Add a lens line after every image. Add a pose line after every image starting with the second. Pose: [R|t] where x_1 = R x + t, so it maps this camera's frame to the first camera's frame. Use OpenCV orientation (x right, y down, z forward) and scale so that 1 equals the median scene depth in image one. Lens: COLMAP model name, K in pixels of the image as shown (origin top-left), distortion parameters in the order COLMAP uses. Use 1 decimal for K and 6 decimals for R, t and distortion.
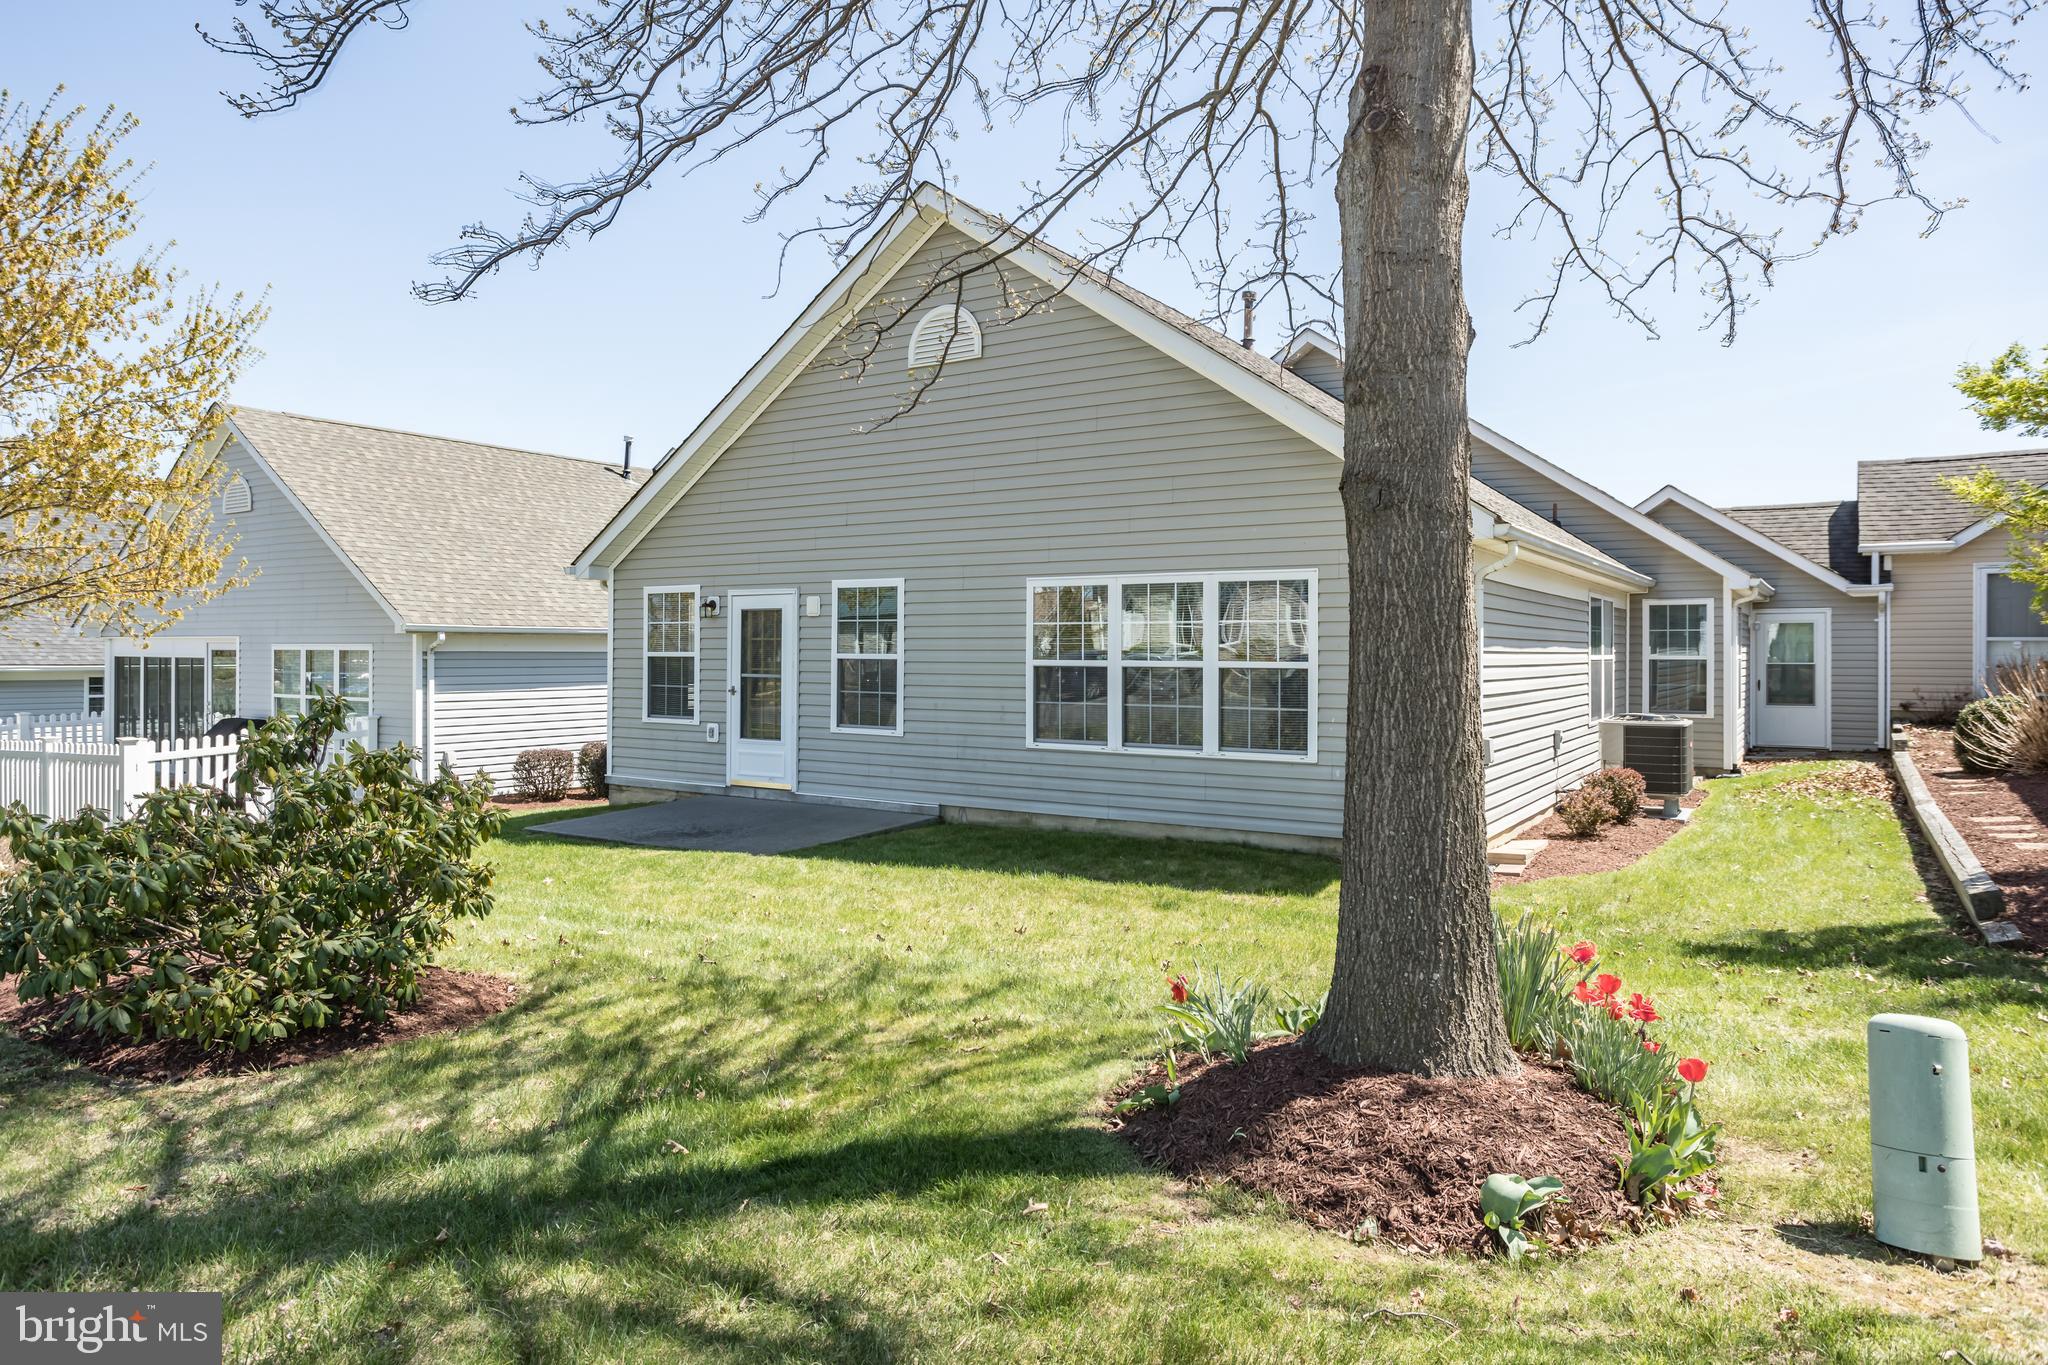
lens RADIAL K [[1247.6, 0, 1034.5], [0, 1247.6, 648.0], [0, 0, 1]] dist [-0.018440, 0.000205]
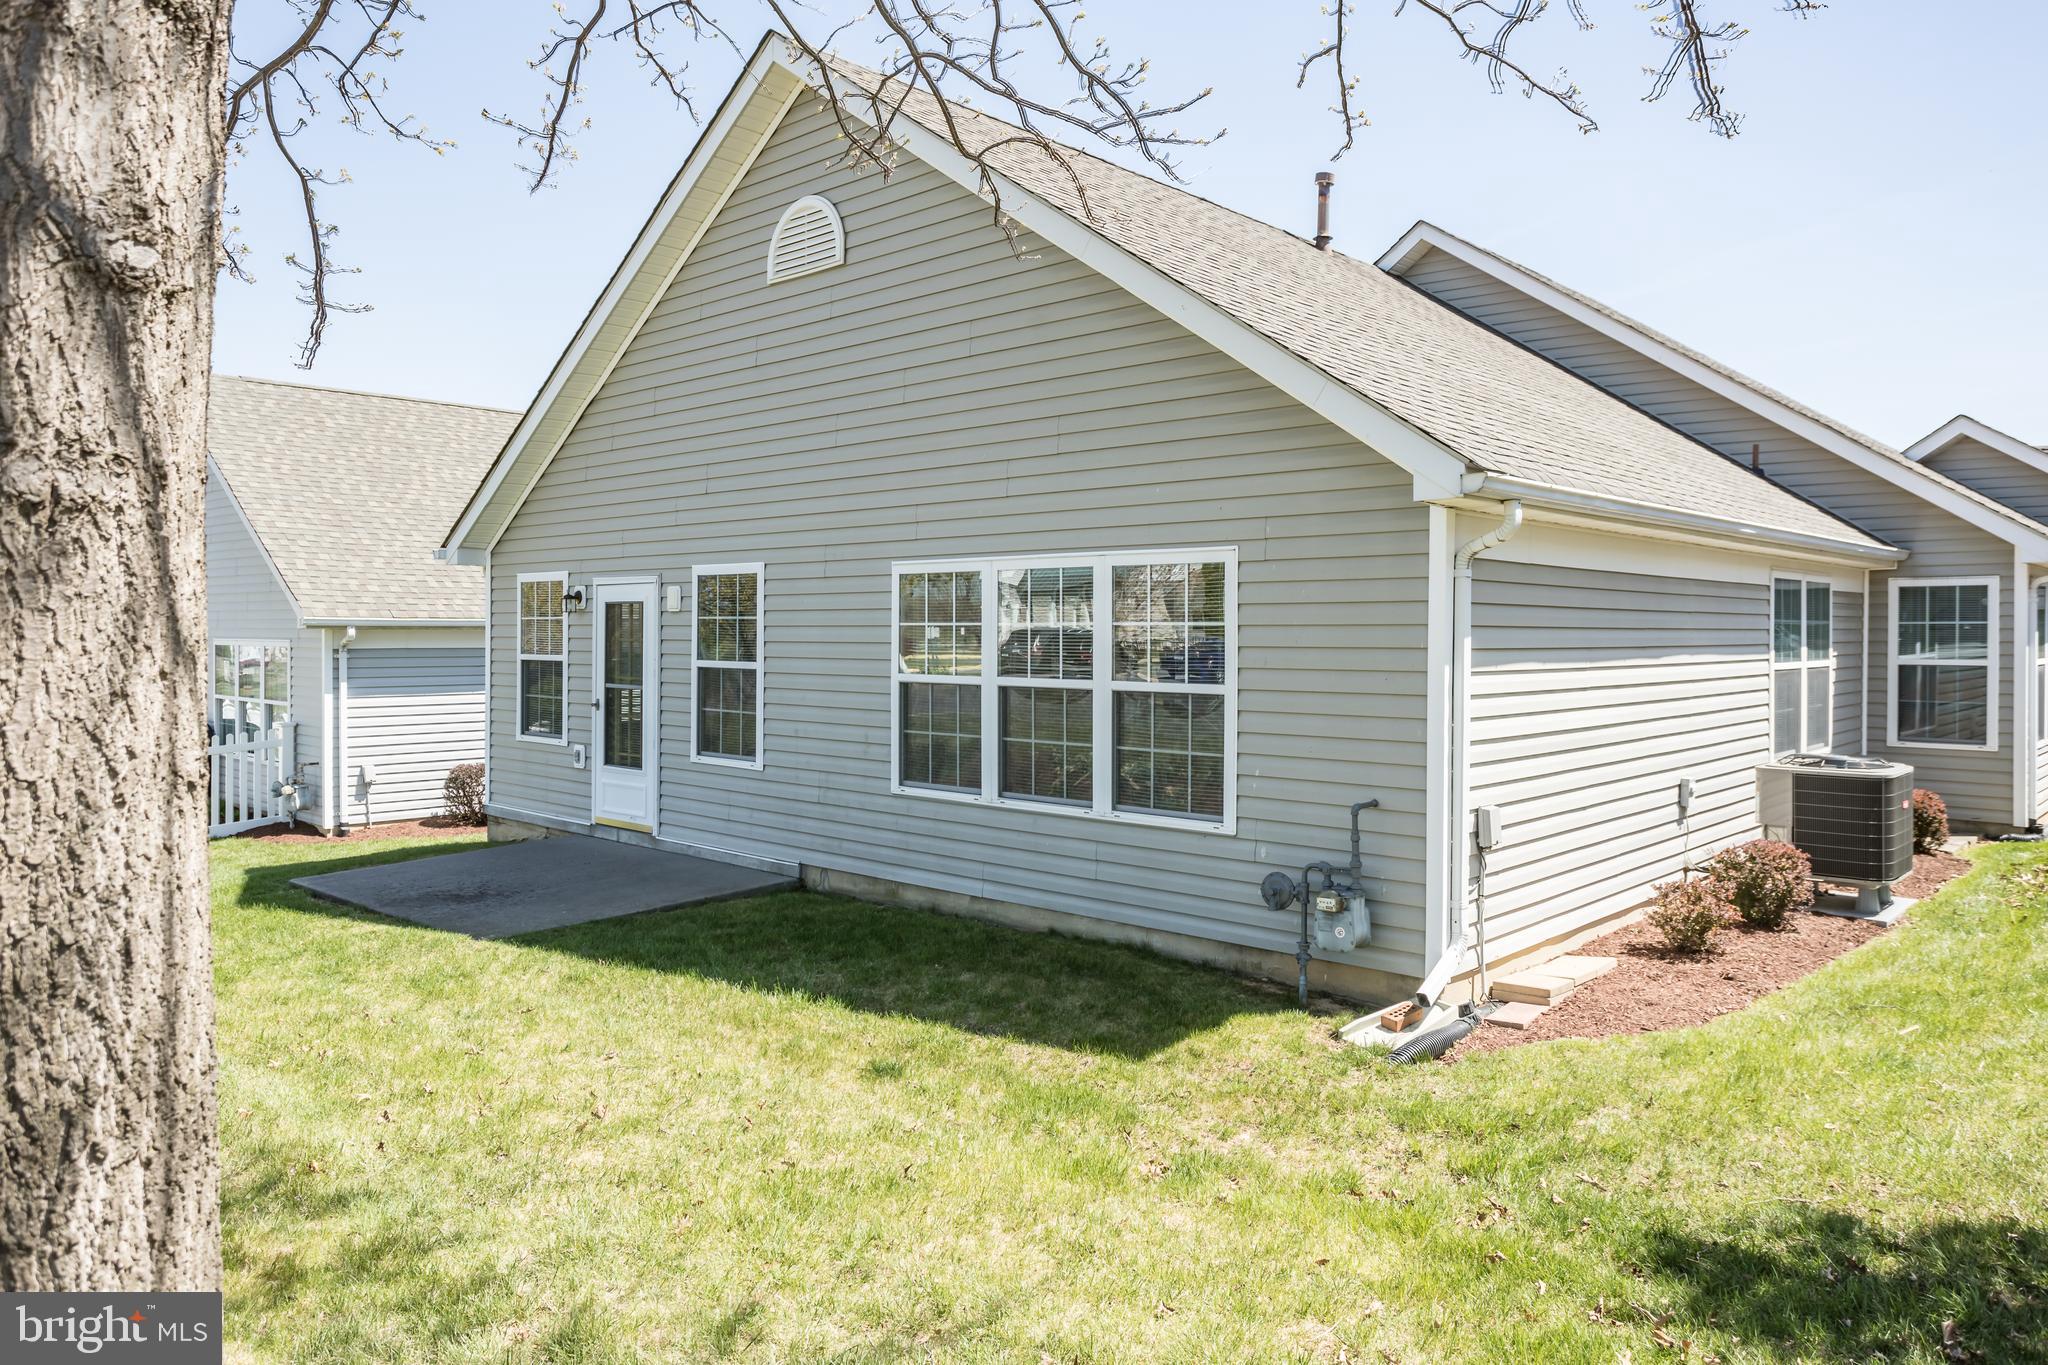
lens RADIAL K [[1387.6, 0, 1025.5], [0, 1387.6, 635.0], [0, 0, 1]] dist [-0.004737, 0.001250]
pose [[0.983975, 0.000256, -0.178304, 0.188148], [0.000797, 0.999983, 0.005834, -0.015431], [0.178302, -0.005882, 0.983958, 0.183494]]
